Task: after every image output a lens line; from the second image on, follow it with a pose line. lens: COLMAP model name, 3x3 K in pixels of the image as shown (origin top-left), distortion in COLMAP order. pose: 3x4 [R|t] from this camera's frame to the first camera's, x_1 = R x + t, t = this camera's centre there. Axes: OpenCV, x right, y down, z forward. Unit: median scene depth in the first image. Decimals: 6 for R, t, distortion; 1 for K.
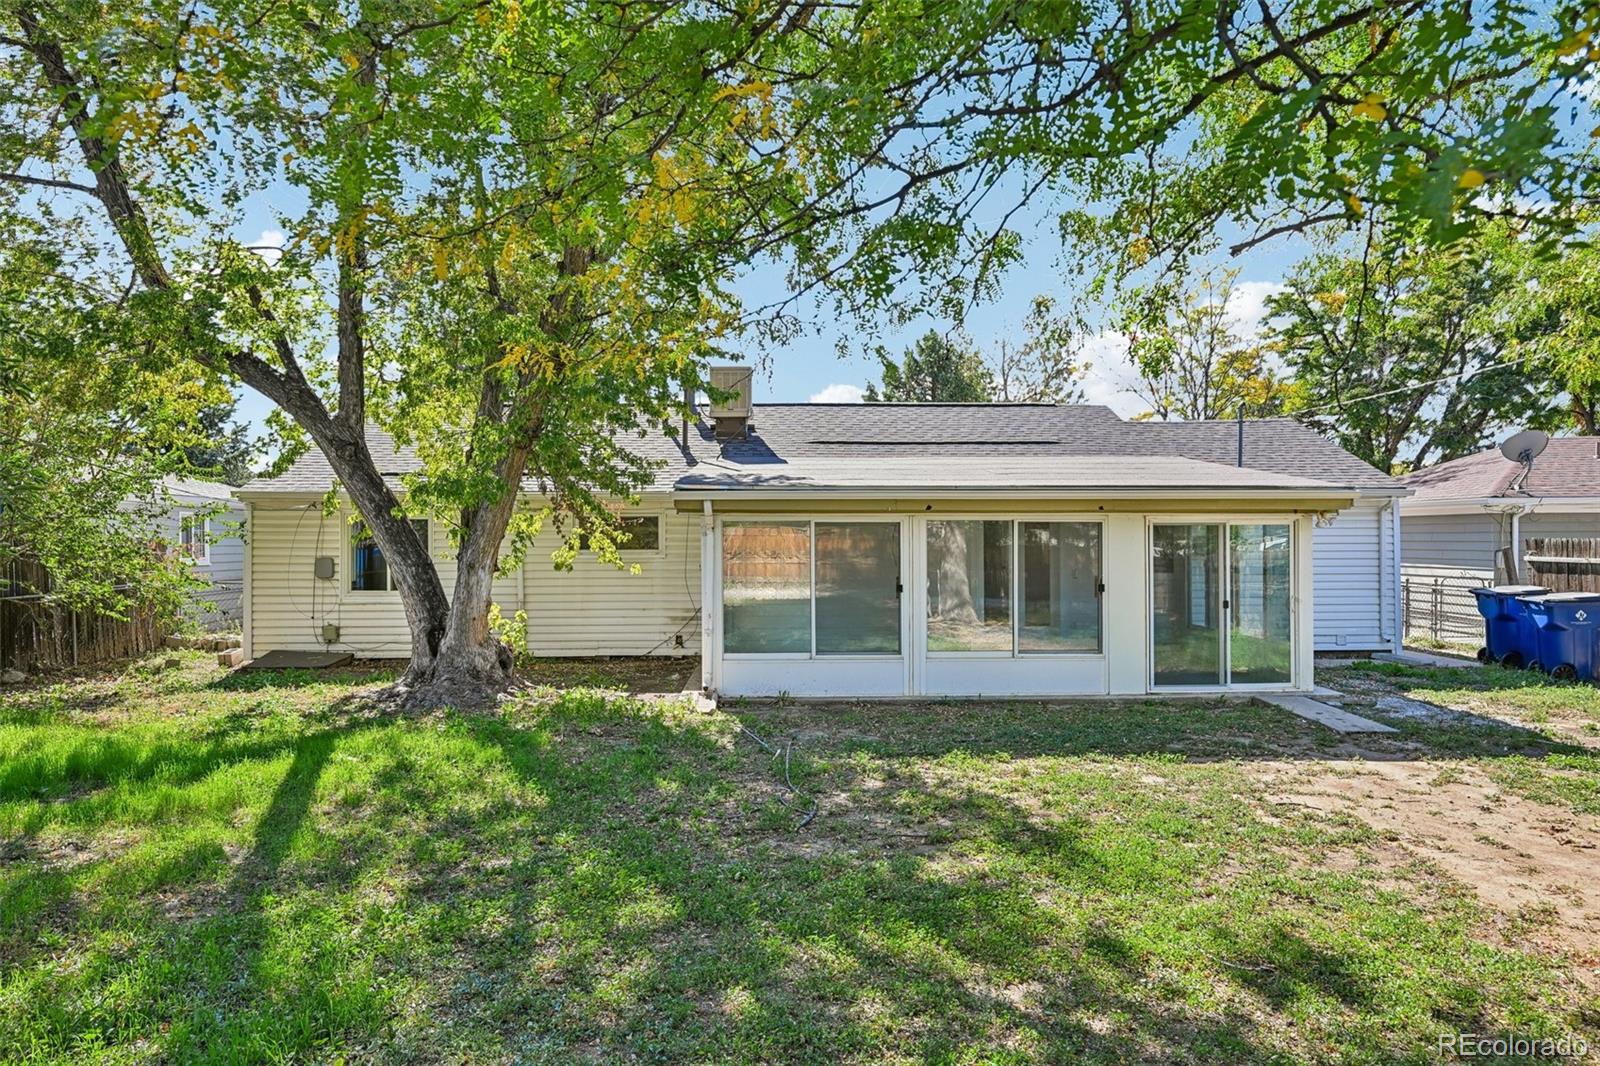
lens RADIAL K [[1006.1, 0, 800.0], [0, 1006.1, 533.0], [0, 0, 1]] dist [0.001873, -0.000293]
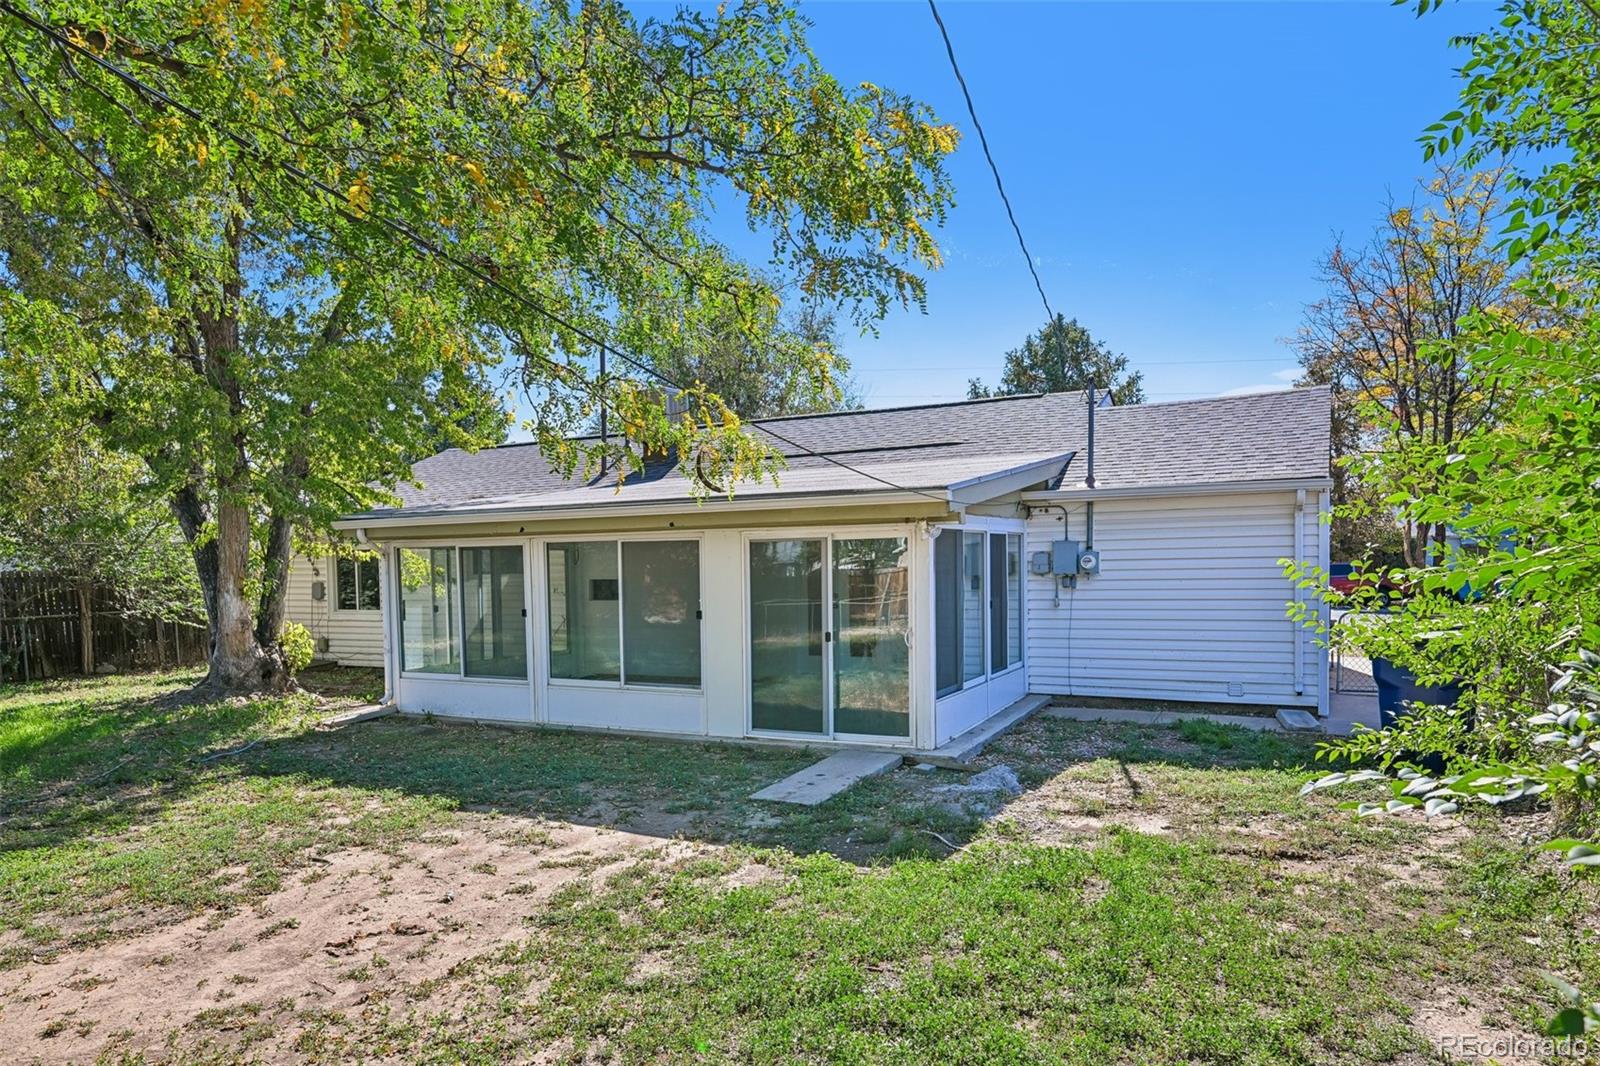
lens RADIAL K [[1008.3, 0, 800.0], [0, 1008.3, 533.0], [0, 0, 1]] dist [-0.006648, -0.001941]
pose [[0.870281, -0.028645, -0.491723, 0.812671], [0.019330, 0.999525, -0.024015, 0.006092], [0.492177, 0.011394, 0.870421, 0.271344]]
